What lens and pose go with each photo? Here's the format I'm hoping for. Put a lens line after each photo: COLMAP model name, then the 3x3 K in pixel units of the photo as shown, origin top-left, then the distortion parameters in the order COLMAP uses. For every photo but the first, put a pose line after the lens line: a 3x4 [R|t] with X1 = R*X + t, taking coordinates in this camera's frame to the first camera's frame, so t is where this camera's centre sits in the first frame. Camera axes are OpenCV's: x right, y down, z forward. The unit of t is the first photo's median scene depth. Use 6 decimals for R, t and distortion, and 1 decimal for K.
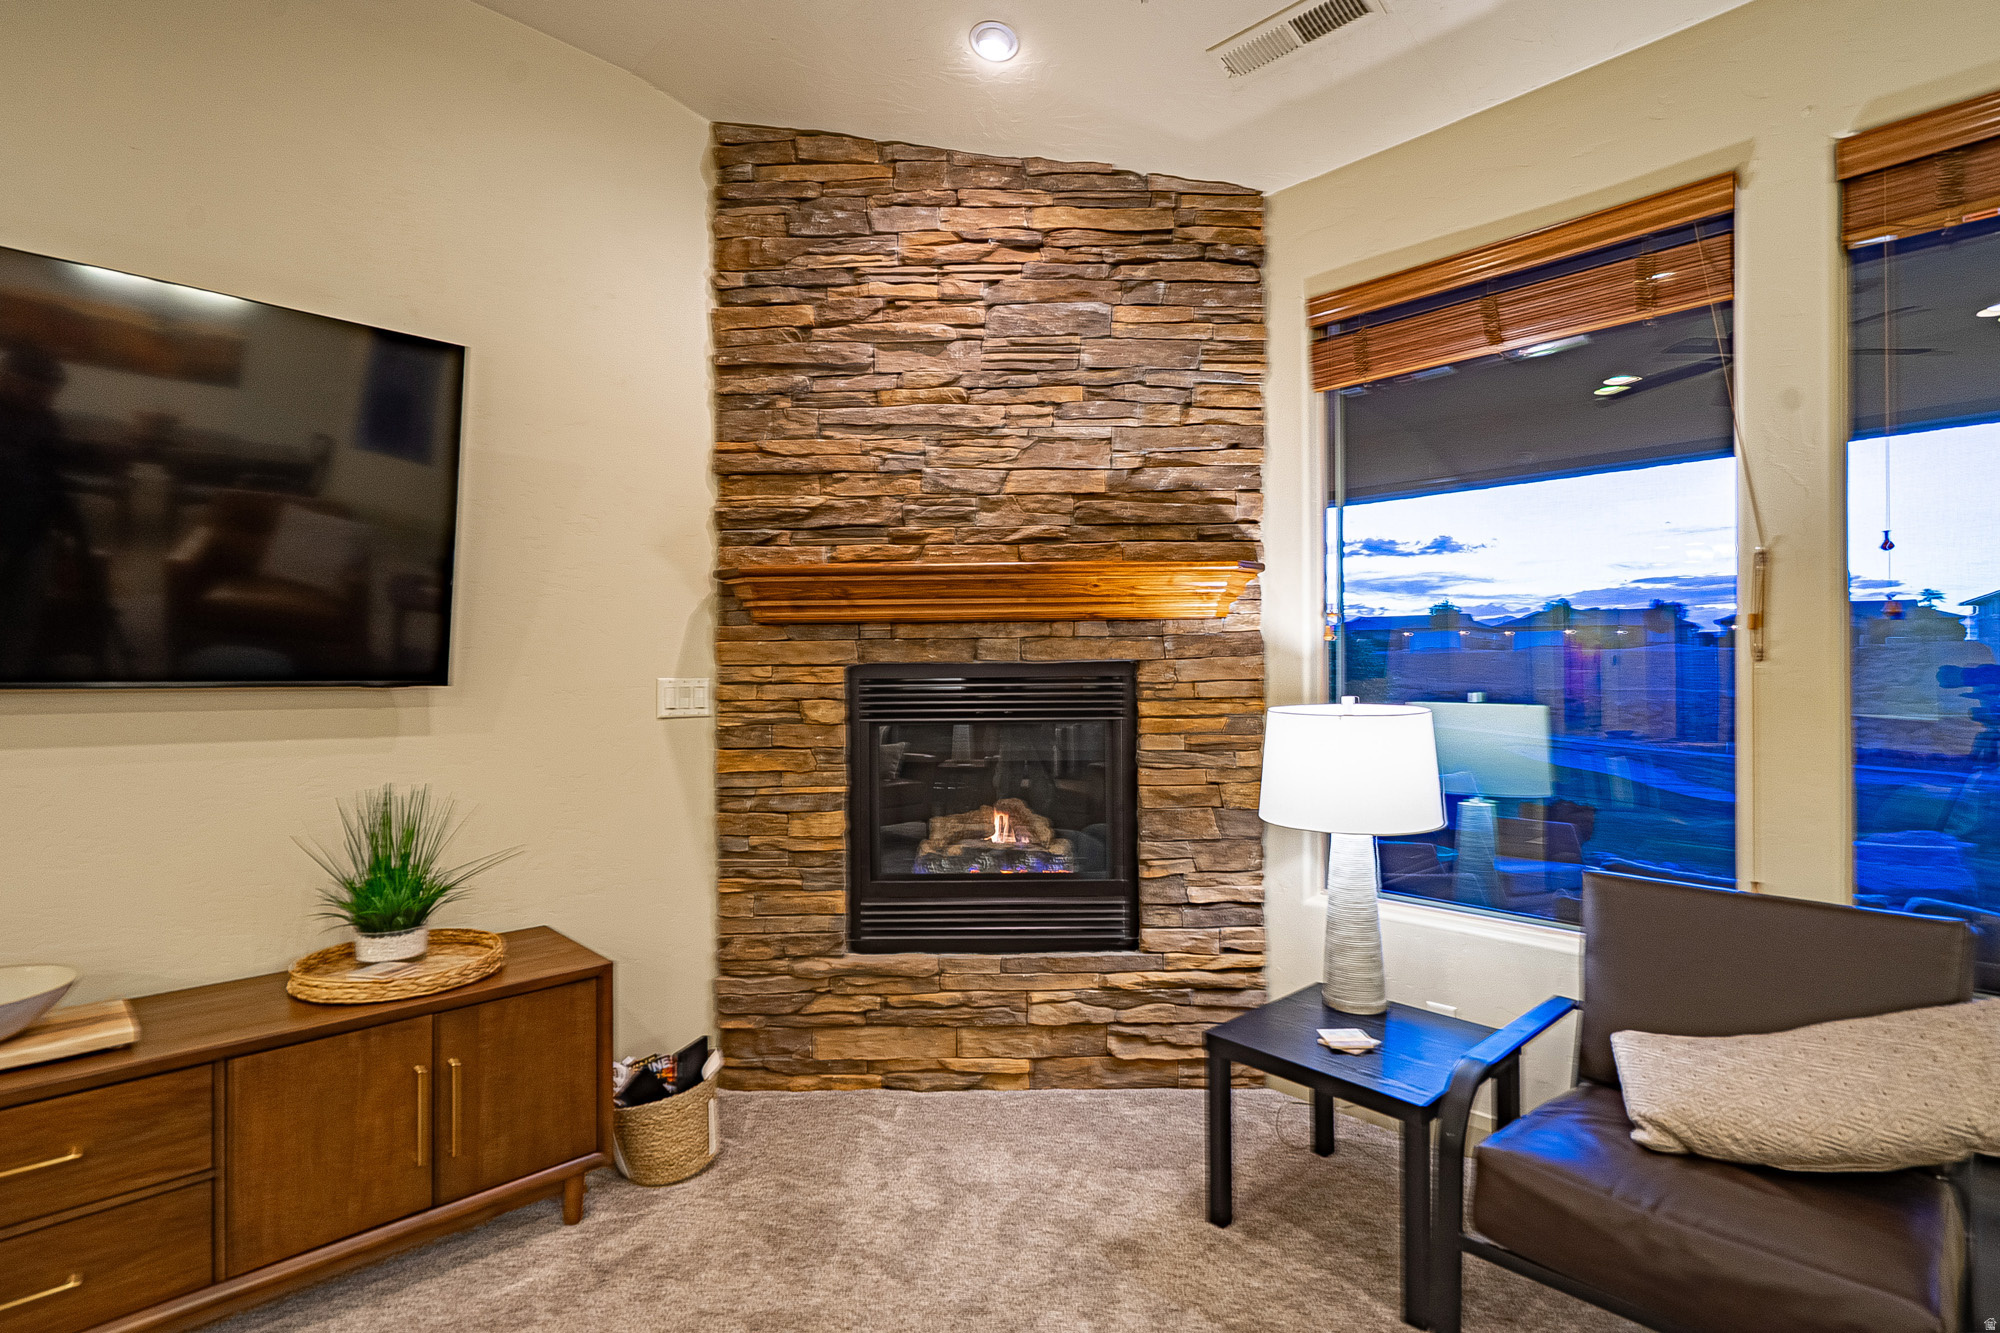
lens RADIAL K [[944.9, 0, 999.8], [0, 944.9, 663.8], [0, 0, 1]] dist [-0.000018, 0.002130]
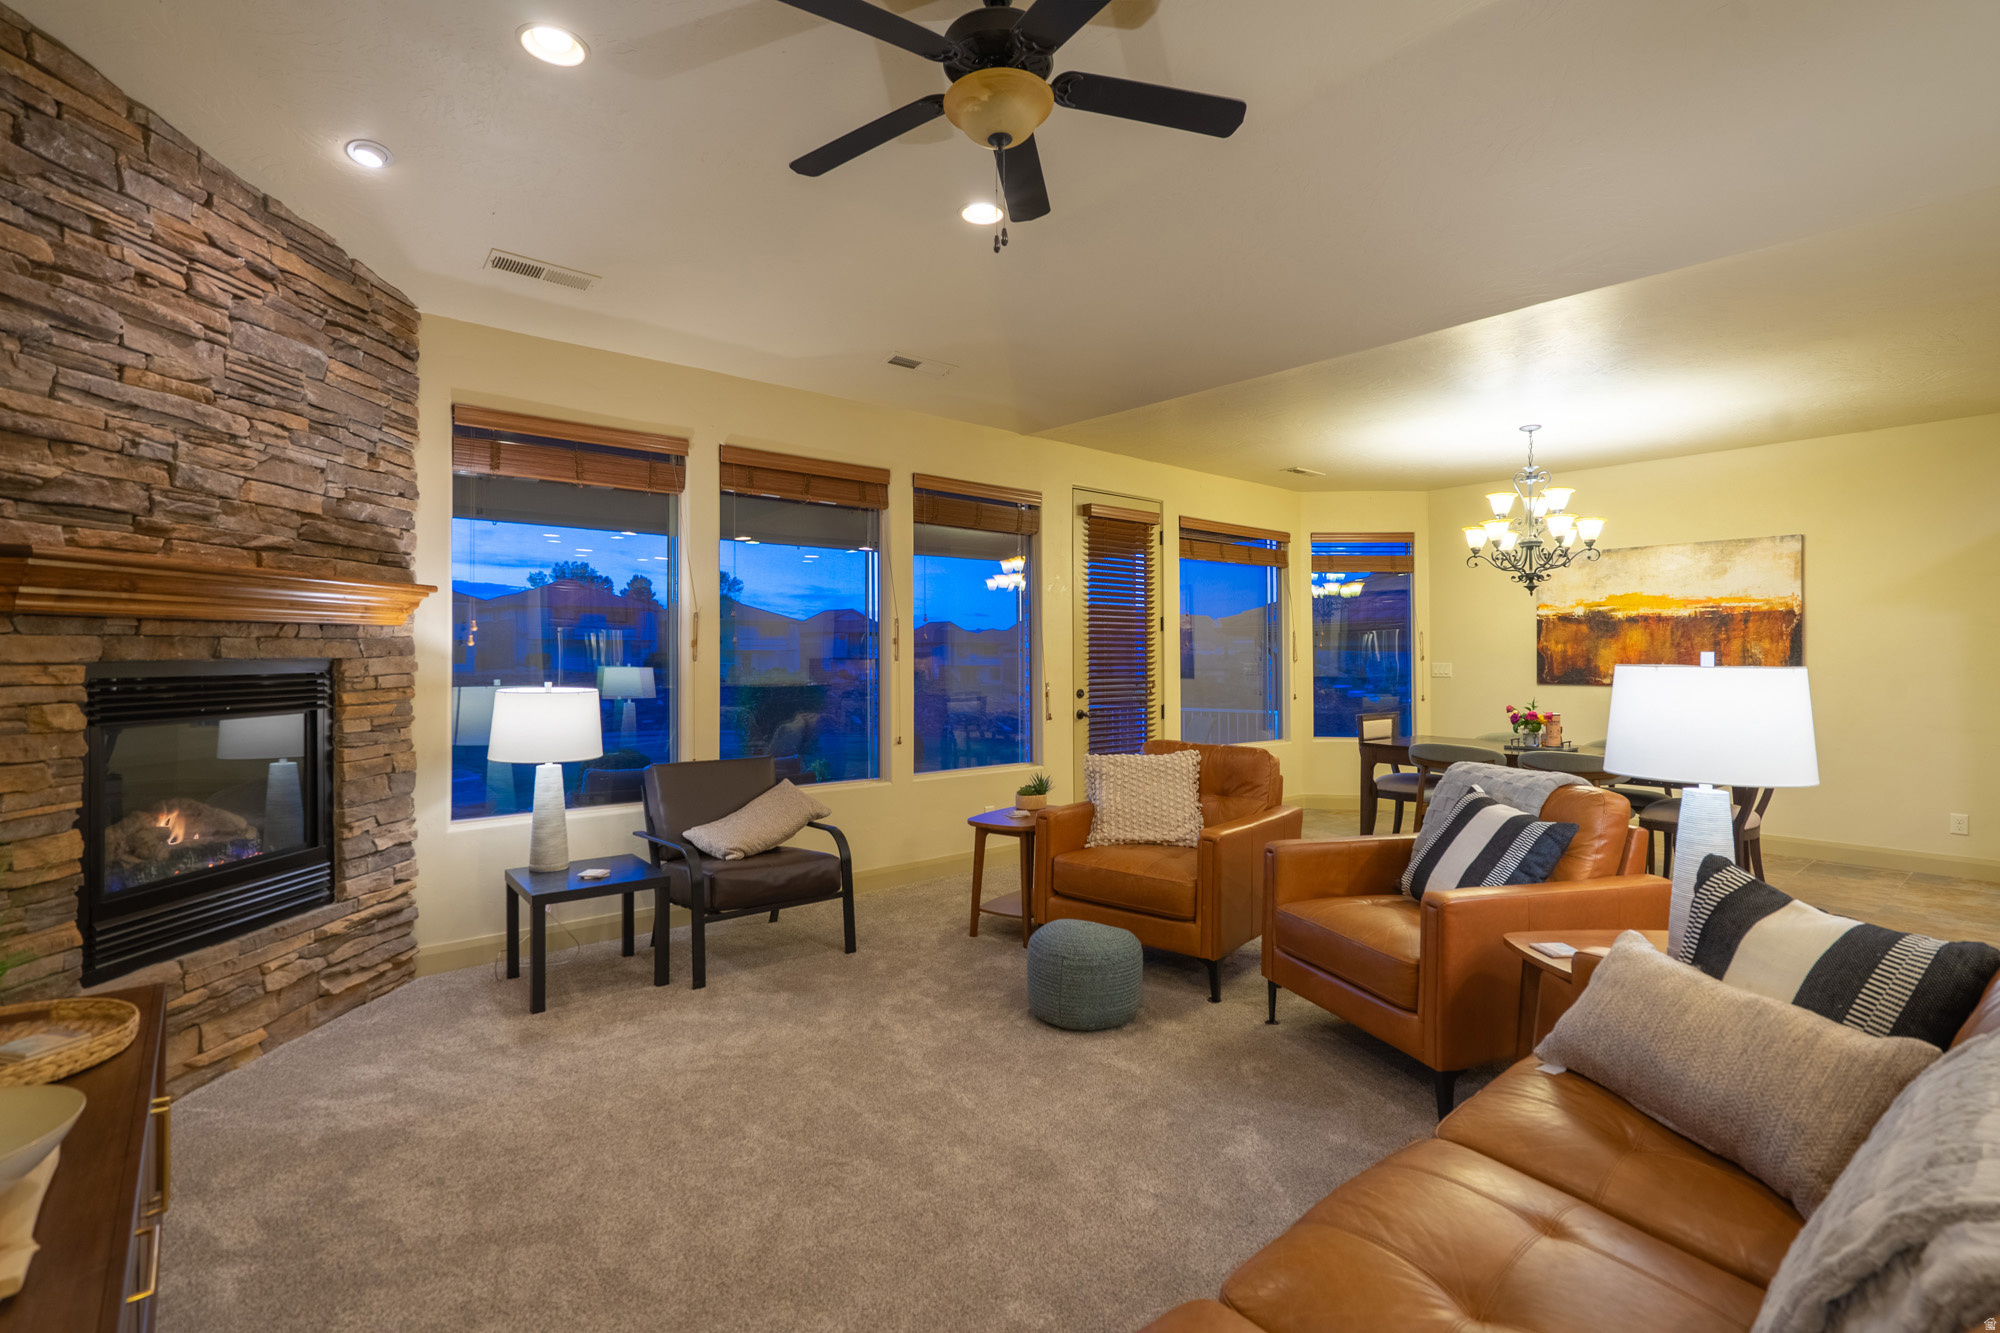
lens RADIAL K [[944.9, 0, 999.8], [0, 944.9, 650.0], [0, 0, 1]] dist [-0.000018, 0.002130]
pose [[0.067744, 0.010545, 0.997647, -0.995225], [-0.006759, 0.999926, -0.010110, -0.008171], [-0.997680, -0.006058, 0.067810, 0.085067]]
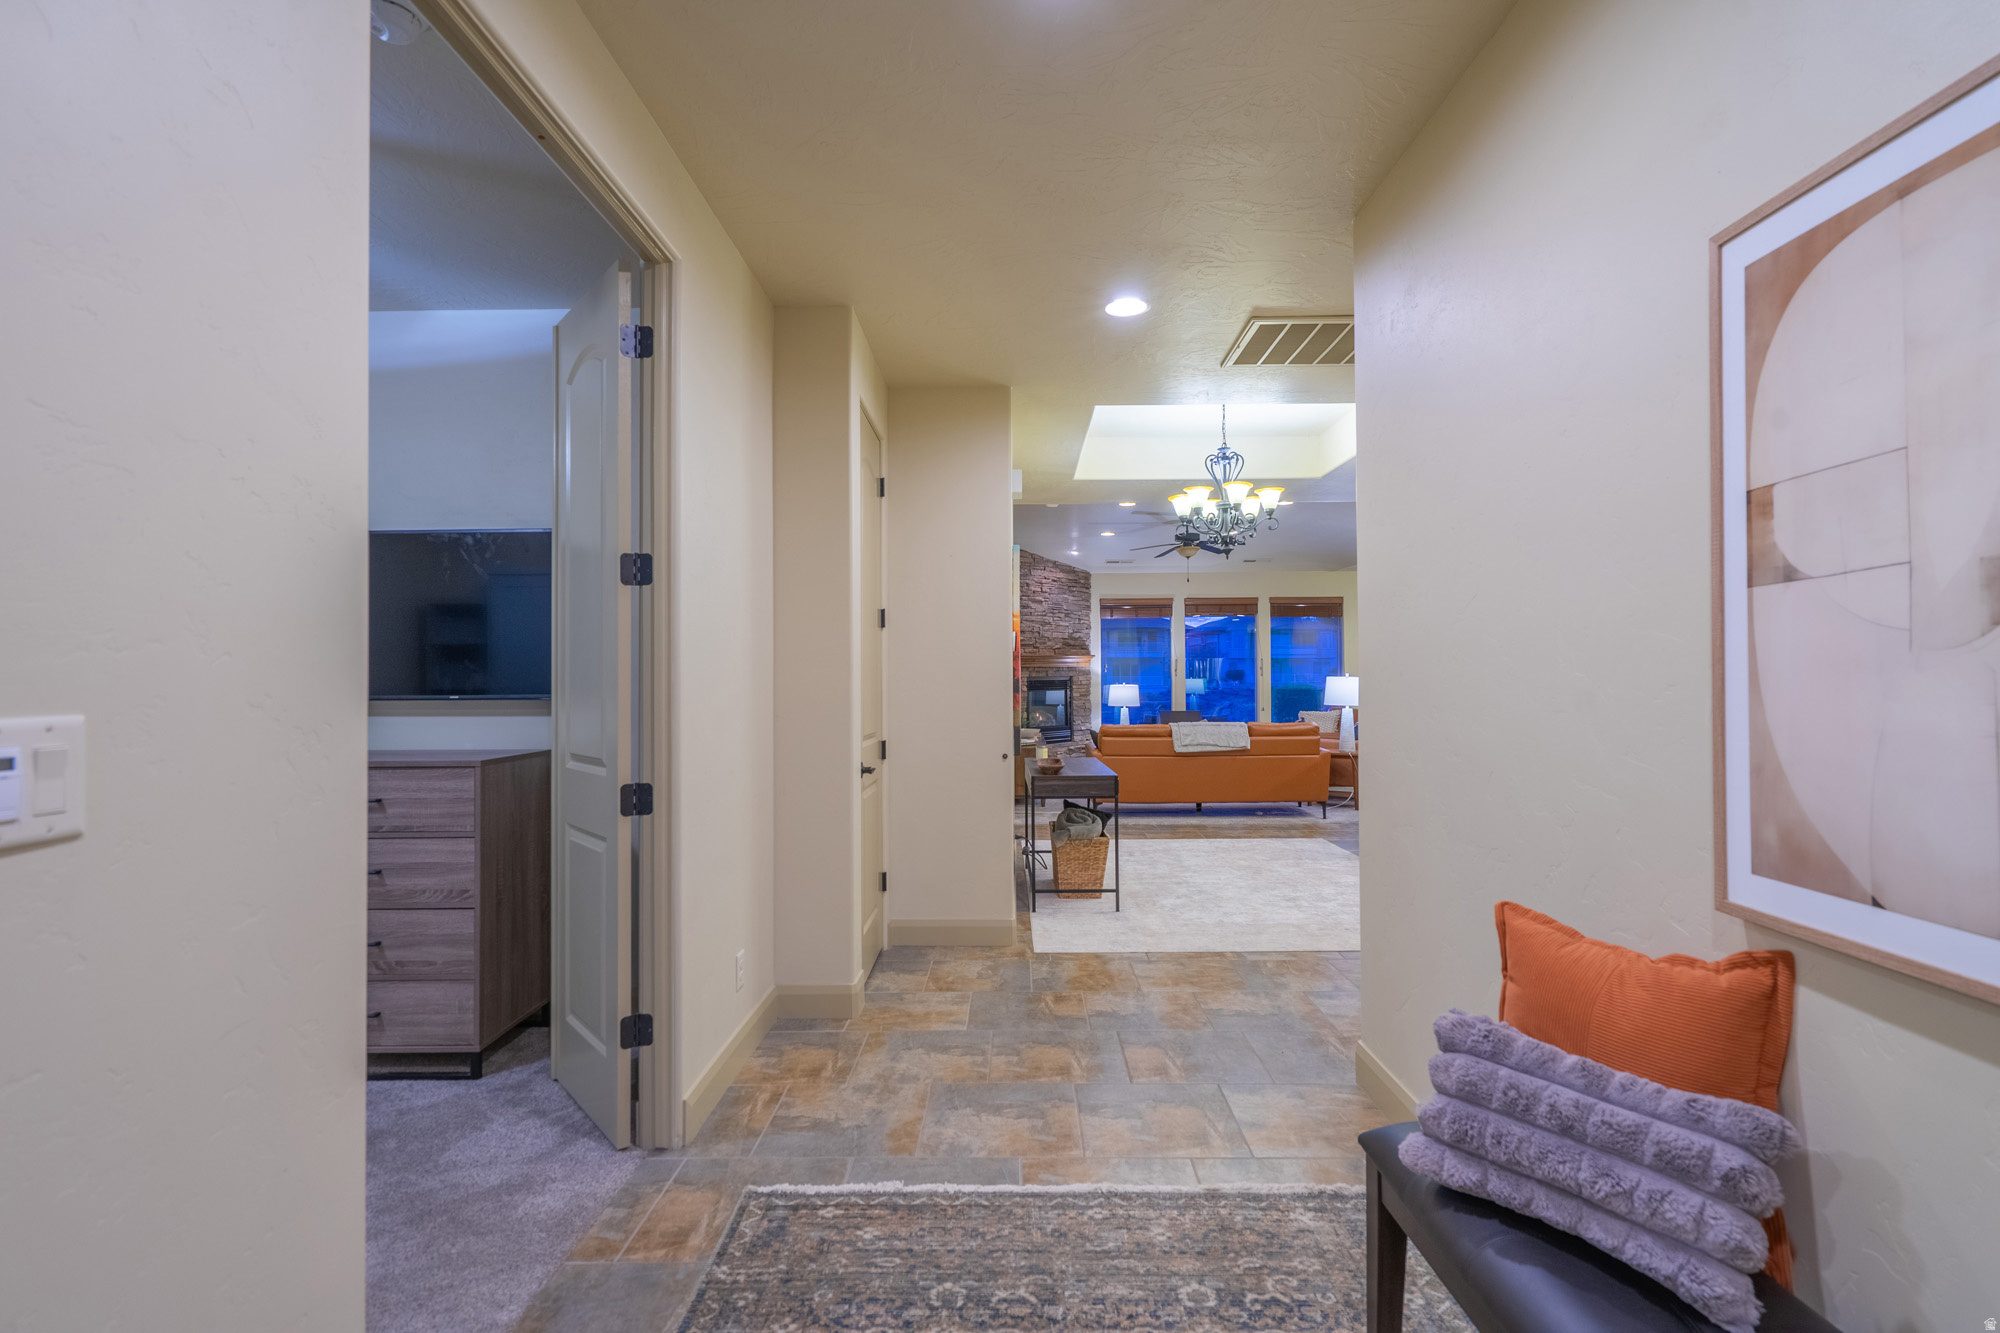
lens RADIAL K [[944.9, 0, 1016.6], [0, 944.9, 651.9], [0, 0, 1]] dist [-0.000018, 0.002130]
pose [[0.700426, 0.017328, 0.713515, -3.197211], [-0.002474, 0.999758, -0.021852, -0.020423], [-0.713721, 0.013541, 0.700299, -1.913742]]
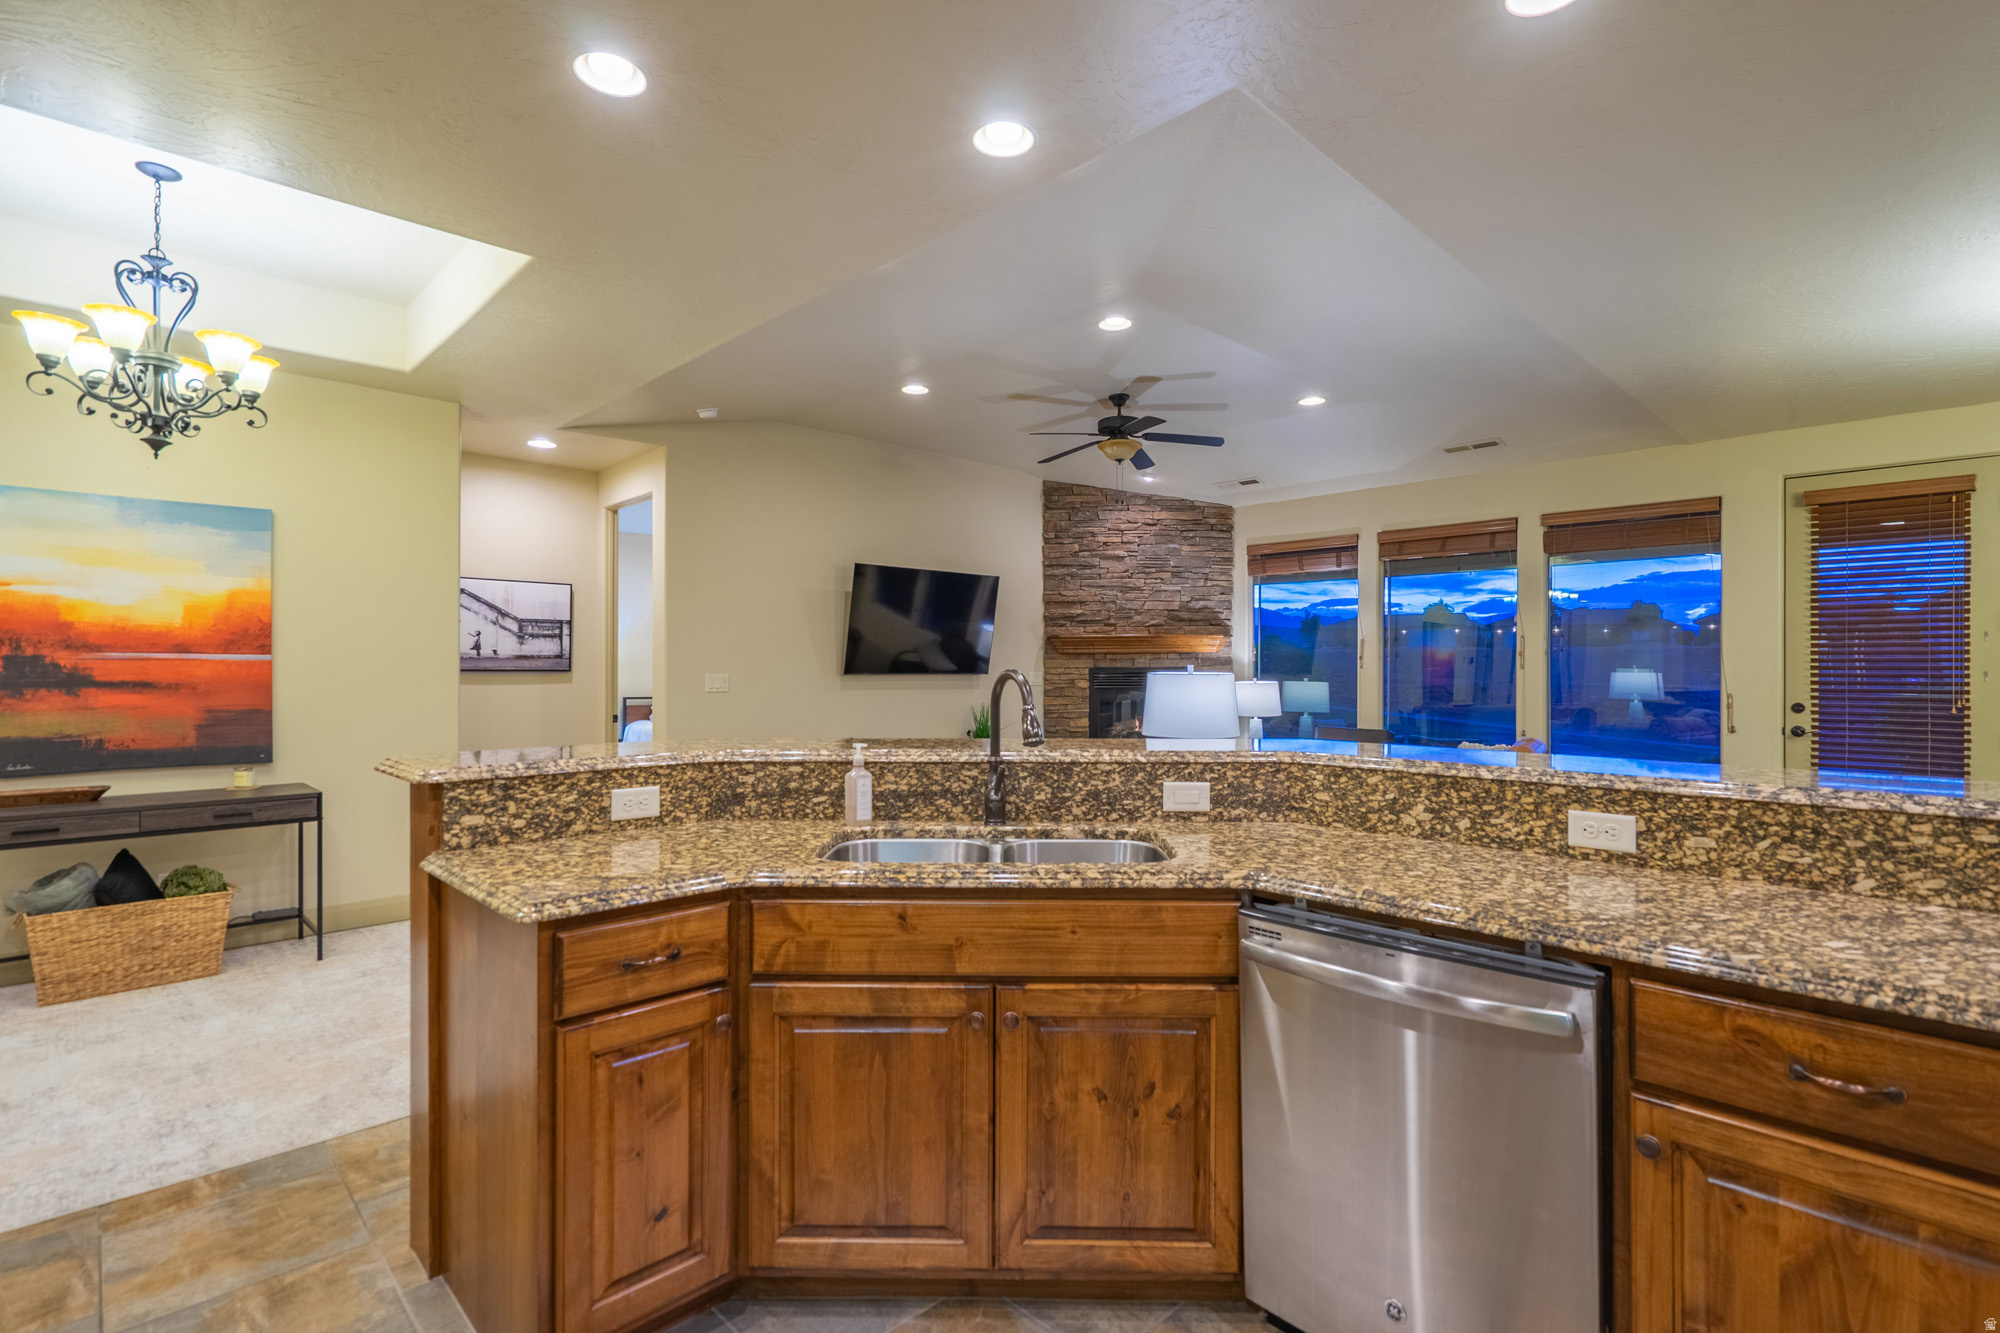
lens RADIAL K [[944.9, 0, 999.4], [0, 944.9, 667.3], [0, 0, 1]] dist [-0.000018, 0.002130]
pose [[0.999982, 0.001679, -0.005818, -0.426351], [-0.001616, 0.999940, 0.010839, -0.031748], [0.005835, -0.010829, 0.999924, -1.938761]]
